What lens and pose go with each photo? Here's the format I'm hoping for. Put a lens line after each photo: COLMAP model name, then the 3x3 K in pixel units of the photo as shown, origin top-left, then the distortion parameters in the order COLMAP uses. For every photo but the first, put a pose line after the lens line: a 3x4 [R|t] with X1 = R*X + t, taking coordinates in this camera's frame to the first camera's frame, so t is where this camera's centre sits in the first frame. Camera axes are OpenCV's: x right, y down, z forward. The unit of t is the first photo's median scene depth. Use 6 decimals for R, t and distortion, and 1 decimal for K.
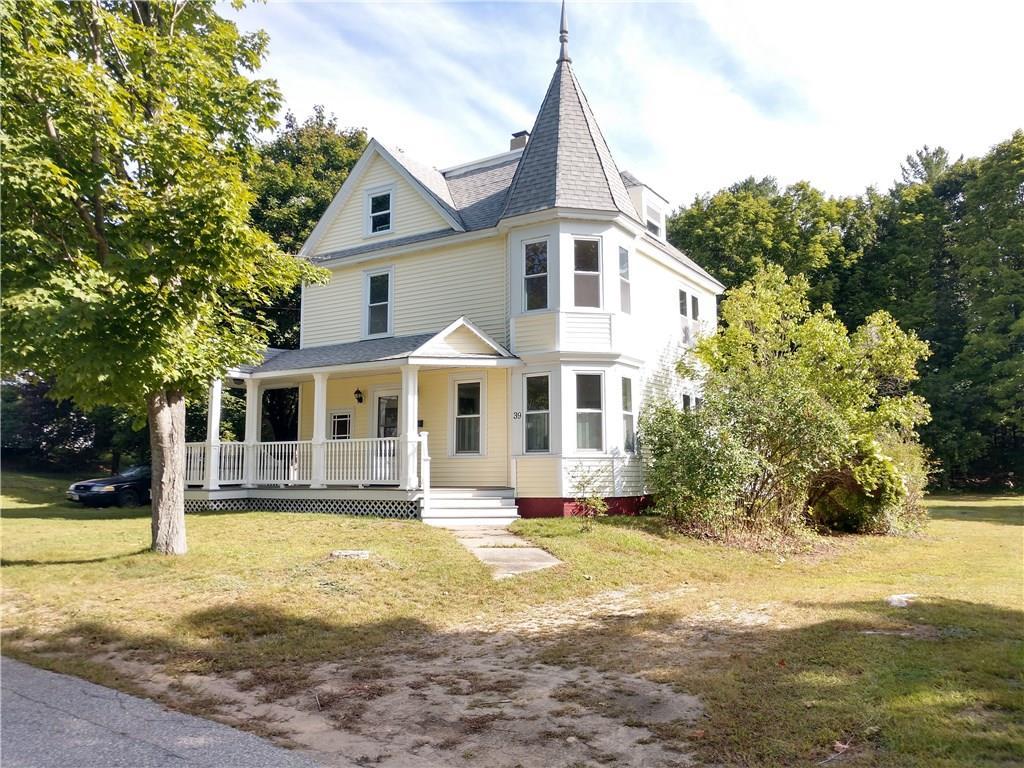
lens RADIAL K [[796.4, 0, 508.4], [0, 796.4, 381.3], [0, 0, 1]] dist [0.006344, 0.008587]
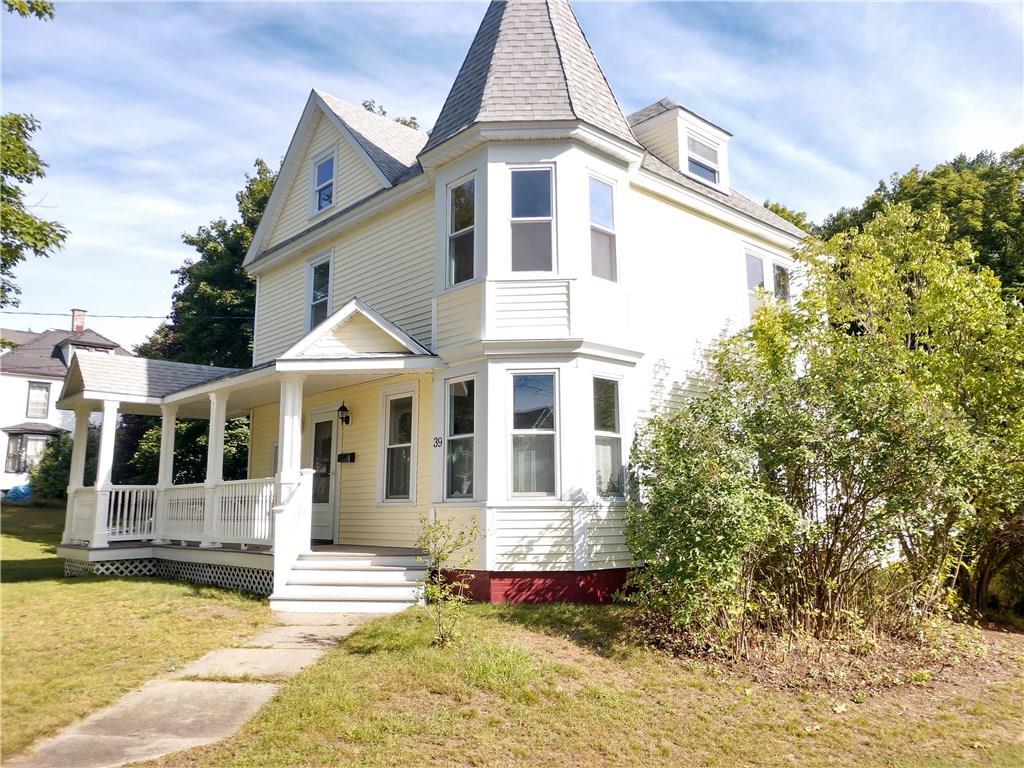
lens RADIAL K [[796.4, 0, 508.4], [0, 796.4, 381.3], [0, 0, 1]] dist [0.006344, 0.008587]
pose [[0.965035, -0.042985, -0.258574, 0.240902], [0.030991, 0.998254, -0.050284, 0.027274], [0.260284, 0.040512, 0.964682, 0.372297]]
